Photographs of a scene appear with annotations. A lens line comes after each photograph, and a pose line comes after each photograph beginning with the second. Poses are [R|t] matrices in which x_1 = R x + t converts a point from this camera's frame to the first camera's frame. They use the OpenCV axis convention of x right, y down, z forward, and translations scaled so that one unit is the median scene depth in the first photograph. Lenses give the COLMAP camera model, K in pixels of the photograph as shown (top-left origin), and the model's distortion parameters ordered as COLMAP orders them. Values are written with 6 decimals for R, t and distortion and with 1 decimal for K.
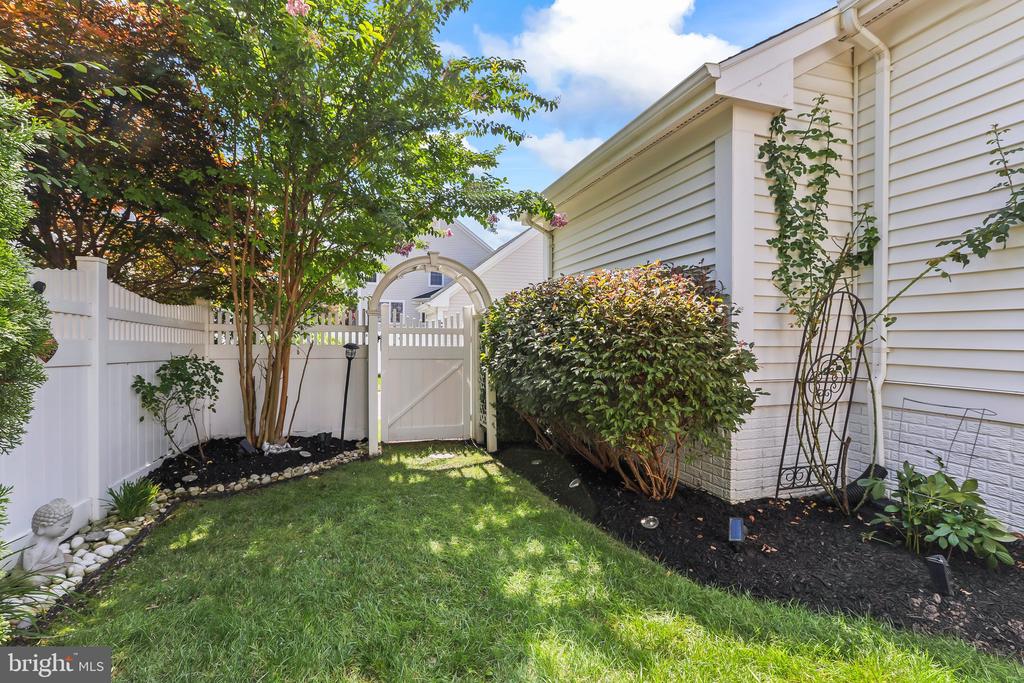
lens RADIAL K [[464.9, 0, 512.0], [0, 464.9, 341.5], [0, 0, 1]] dist [0.000918, 0.000234]
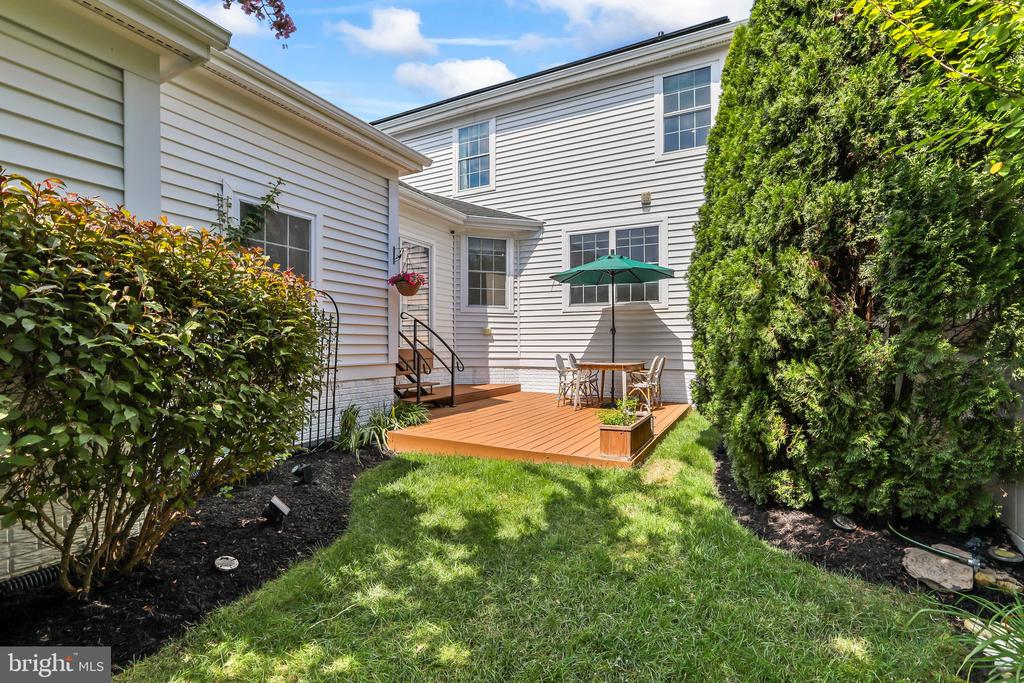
lens RADIAL K [[464.9, 0, 512.0], [0, 464.9, 341.5], [0, 0, 1]] dist [0.000918, 0.000234]
pose [[-0.710732, -0.004746, 0.703447, -0.706728], [0.002586, 0.999953, 0.009359, 0.021937], [-0.703458, 0.008471, -0.710686, 1.491483]]
